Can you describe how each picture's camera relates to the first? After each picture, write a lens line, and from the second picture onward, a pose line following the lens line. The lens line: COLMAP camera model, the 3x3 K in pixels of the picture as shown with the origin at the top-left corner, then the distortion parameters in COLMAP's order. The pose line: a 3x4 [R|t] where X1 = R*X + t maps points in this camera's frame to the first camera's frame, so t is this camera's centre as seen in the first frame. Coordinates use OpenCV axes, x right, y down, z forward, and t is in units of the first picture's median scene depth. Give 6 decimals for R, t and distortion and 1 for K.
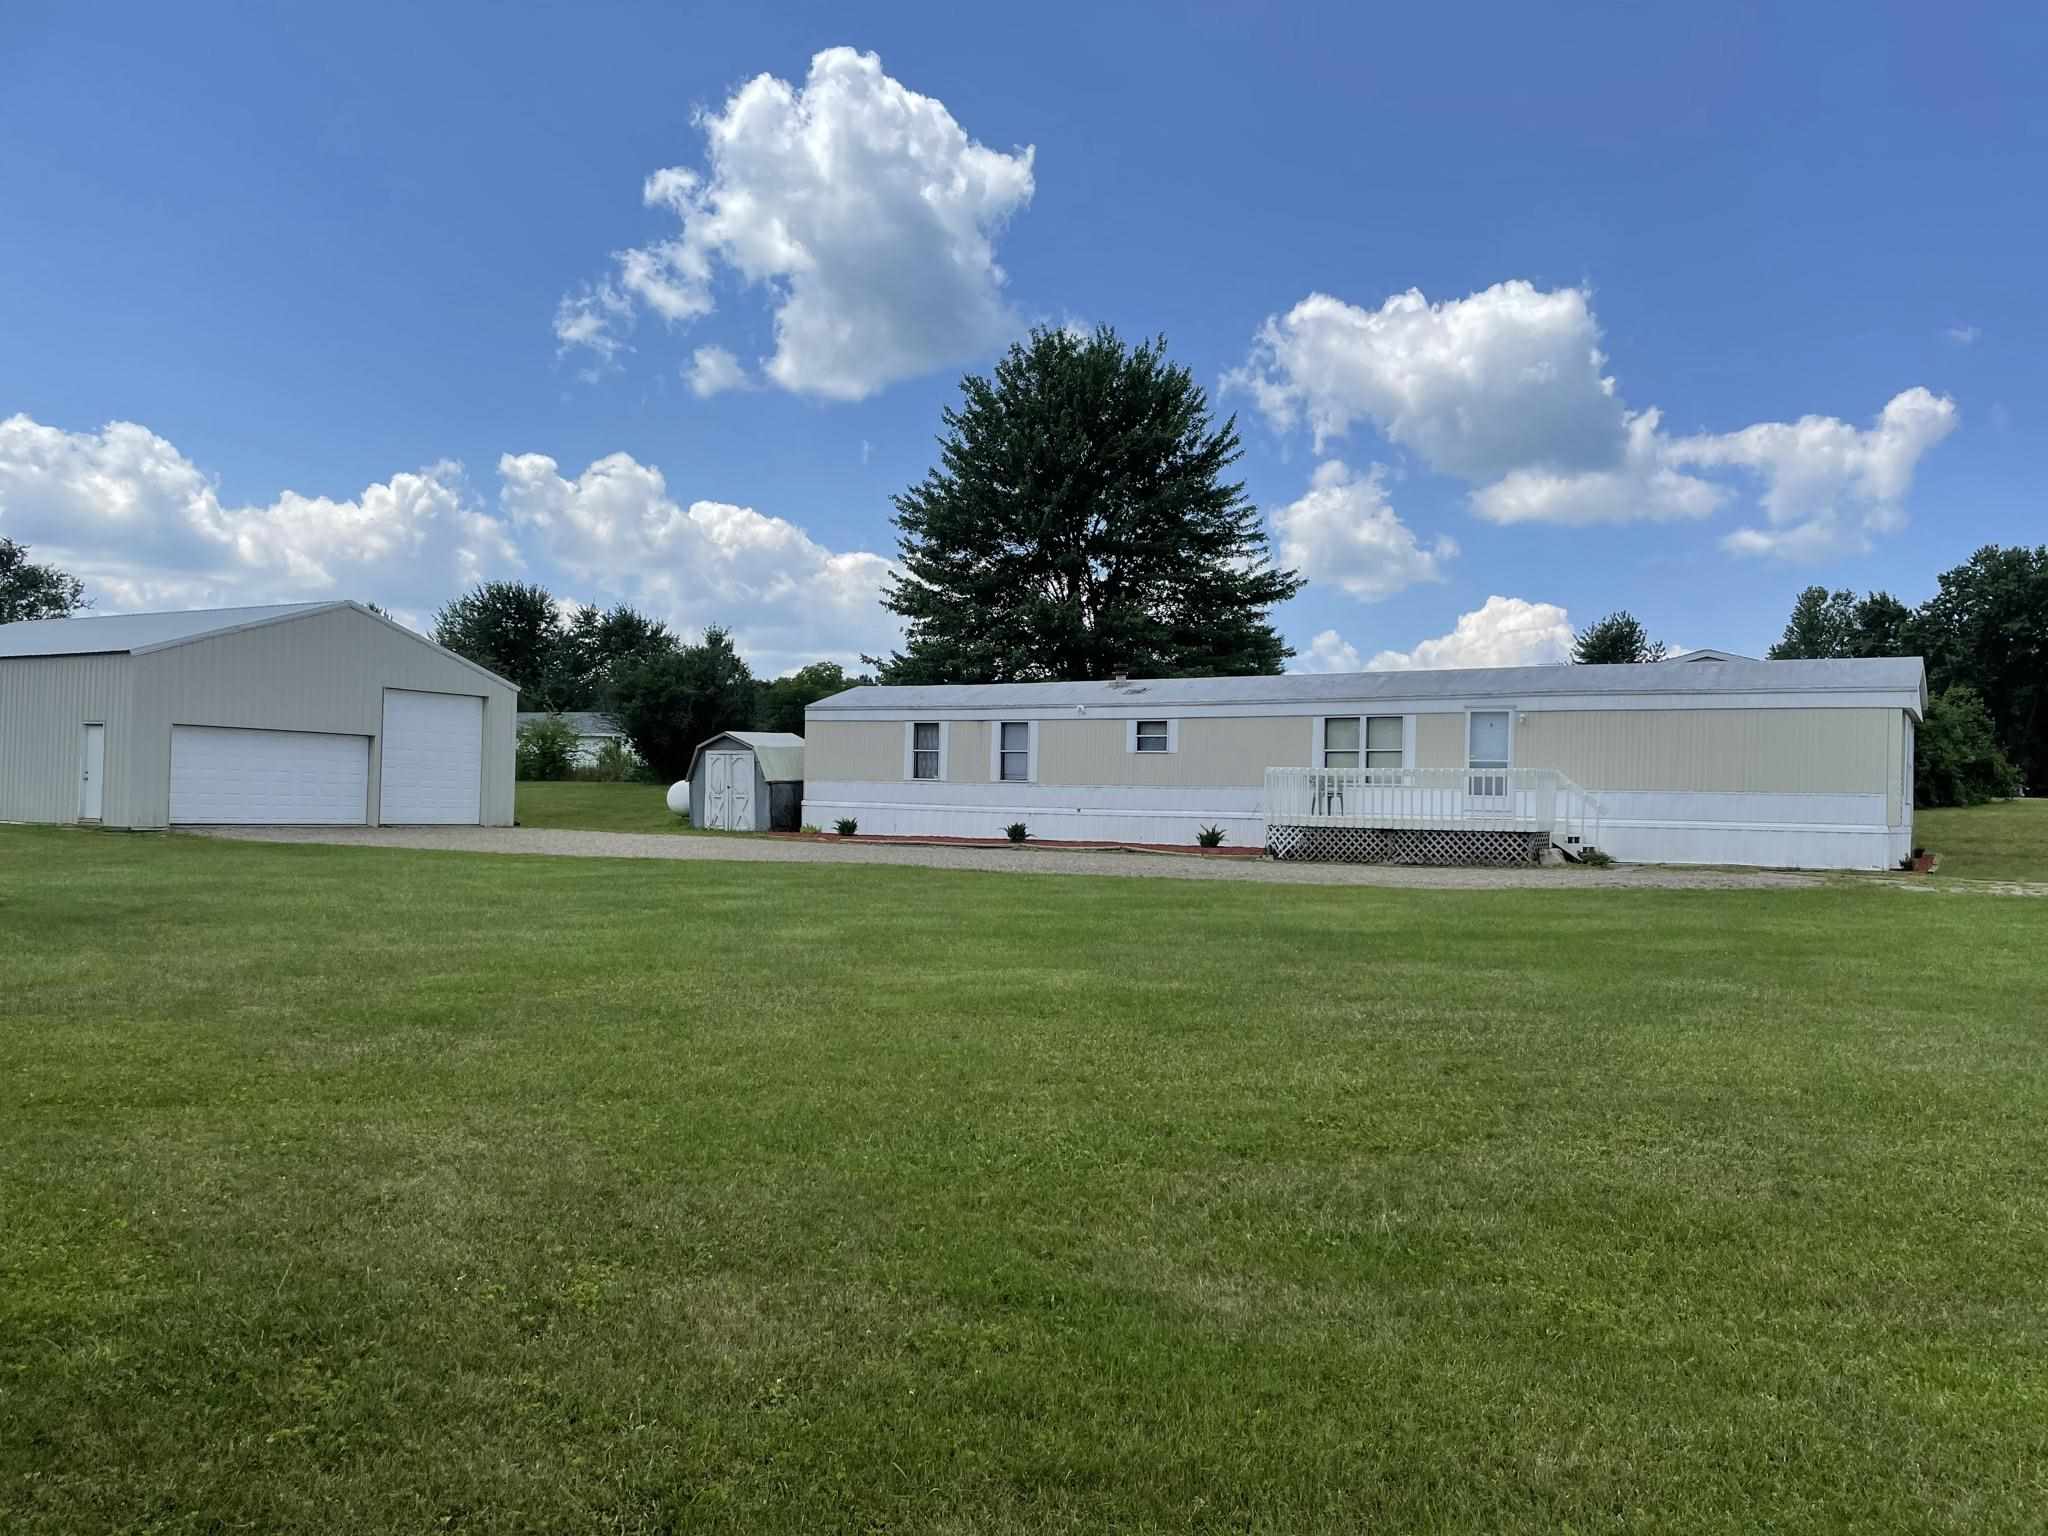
lens RADIAL K [[1543.5, 0, 1032.5], [0, 1543.5, 767.8], [0, 0, 1]] dist [0.036096, -0.006670]
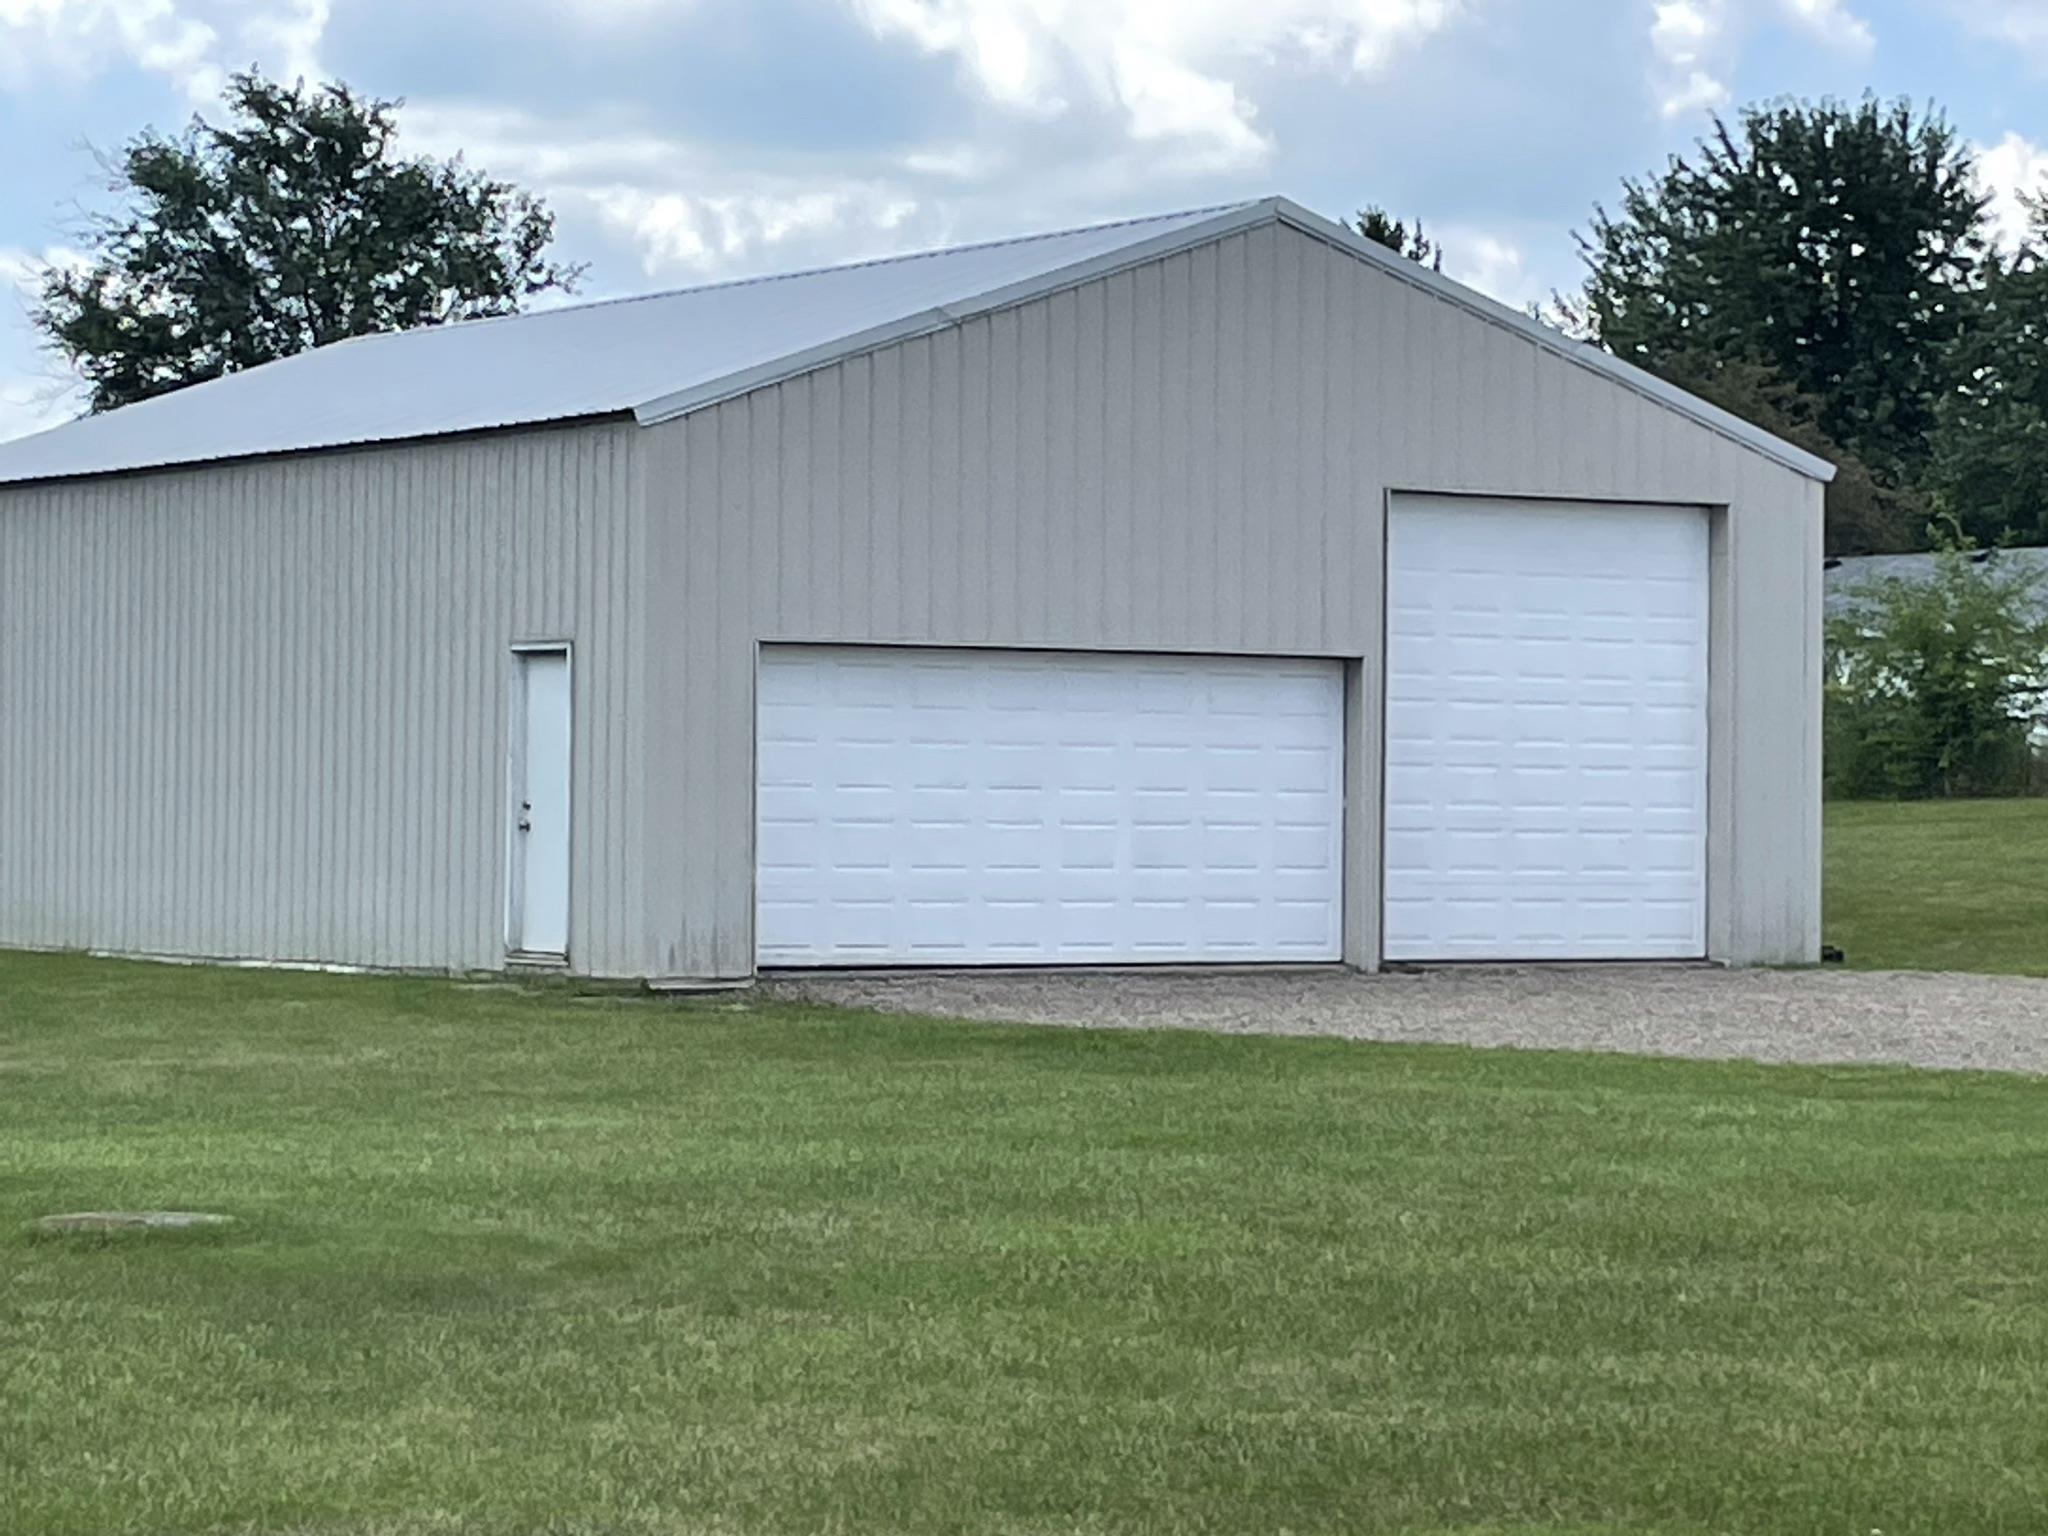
lens RADIAL K [[5611.3, 0, 1158.4], [0, 5611.3, 766.8], [0, 0, 1]] dist [0.096368, 0.701075]
pose [[0.899094, -0.025343, -0.437021, 0.002743], [0.027674, 0.999616, -0.001034, -0.000383], [0.436879, -0.011164, 0.899451, 0.075171]]
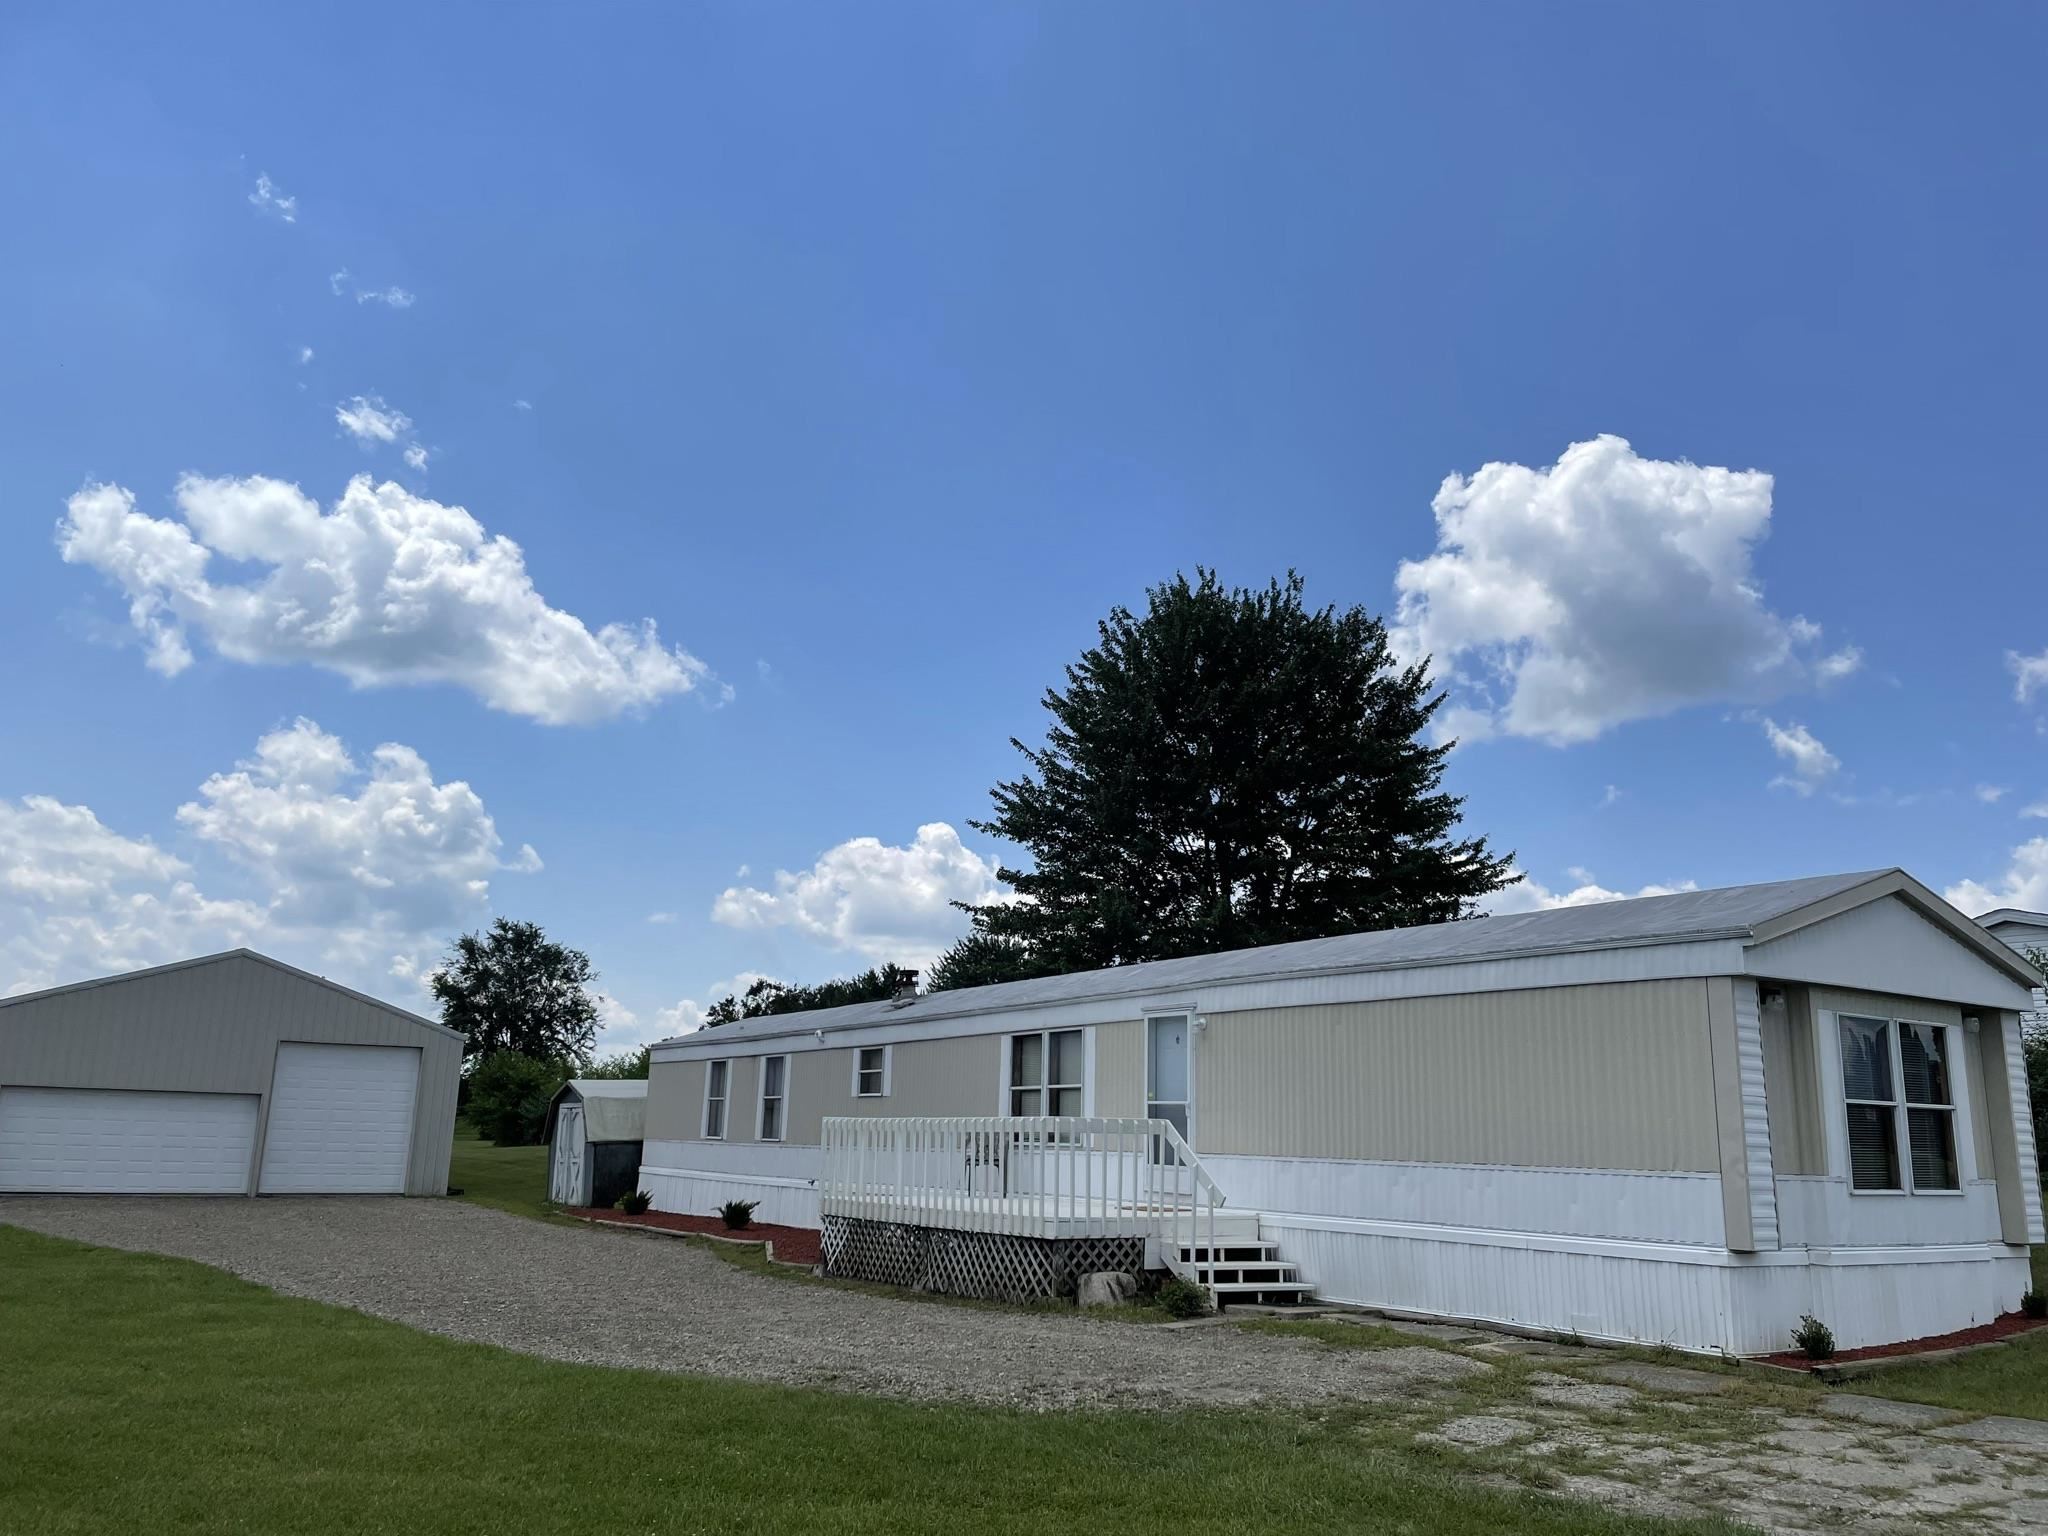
lens RADIAL K [[1528.3, 0, 1022.2], [0, 1528.3, 762.5], [0, 0, 1]] dist [0.048041, -0.004944]
pose [[0.897032, -0.107773, -0.428623, 0.813305], [0.007194, 0.973245, -0.229658, 0.004509], [0.441906, 0.202927, 0.873807, 0.725703]]
